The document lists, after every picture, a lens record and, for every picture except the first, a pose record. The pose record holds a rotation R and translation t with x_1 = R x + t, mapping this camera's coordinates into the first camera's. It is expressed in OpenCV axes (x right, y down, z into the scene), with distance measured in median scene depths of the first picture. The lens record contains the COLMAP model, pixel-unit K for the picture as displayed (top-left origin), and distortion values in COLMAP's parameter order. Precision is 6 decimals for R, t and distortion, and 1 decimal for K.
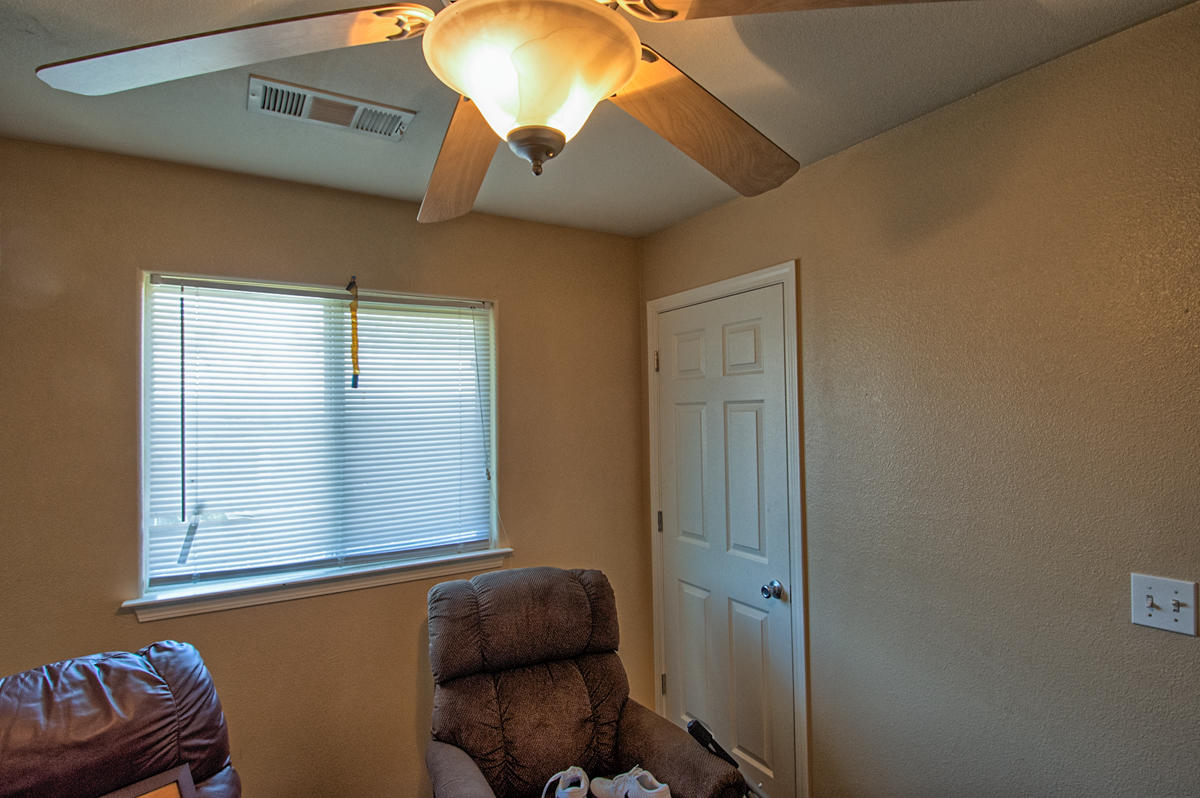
lens RADIAL K [[623.9, 0, 606.5], [0, 623.9, 400.4], [0, 0, 1]] dist [0.003323, -0.012714]
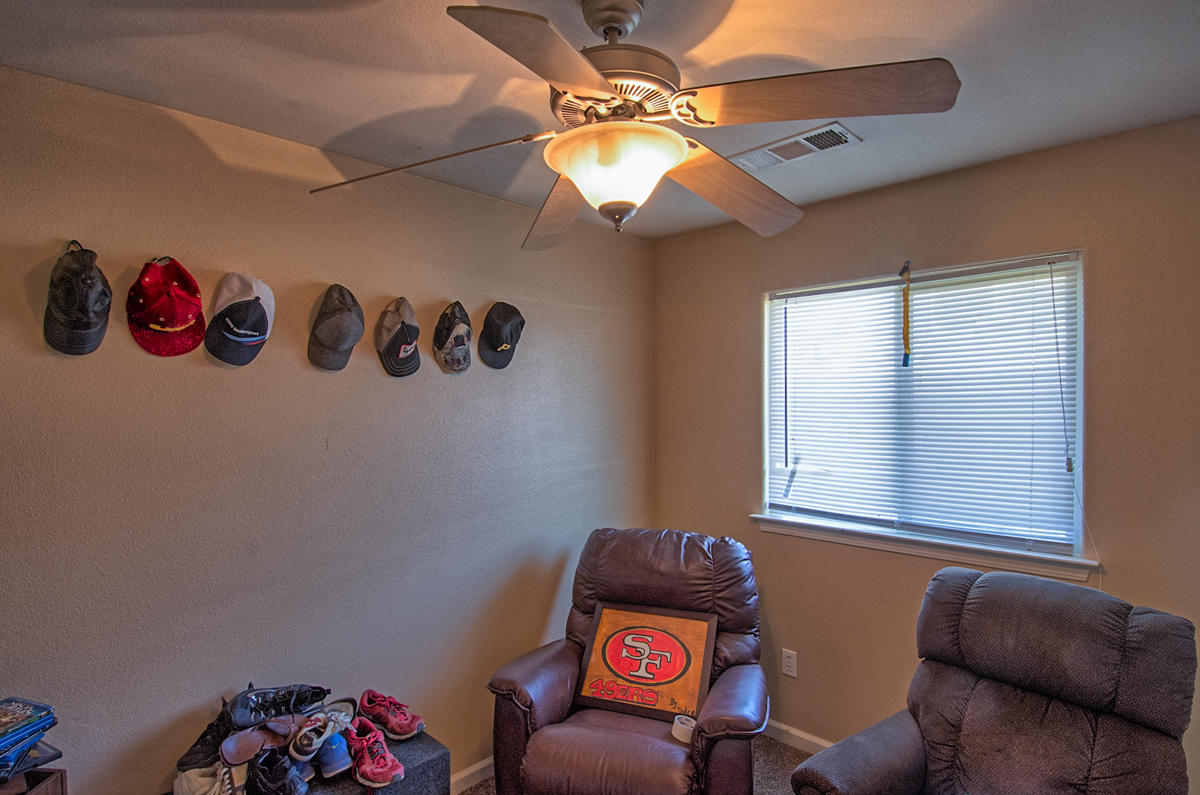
lens RADIAL K [[623.2, 0, 599.8], [0, 623.2, 396.6], [0, 0, 1]] dist [0.002359, -0.003550]
pose [[0.231092, 0.012529, -0.972851, 0.574850], [0.024220, 0.999533, 0.018626, -0.001238], [0.972630, -0.027867, 0.230681, 0.267468]]
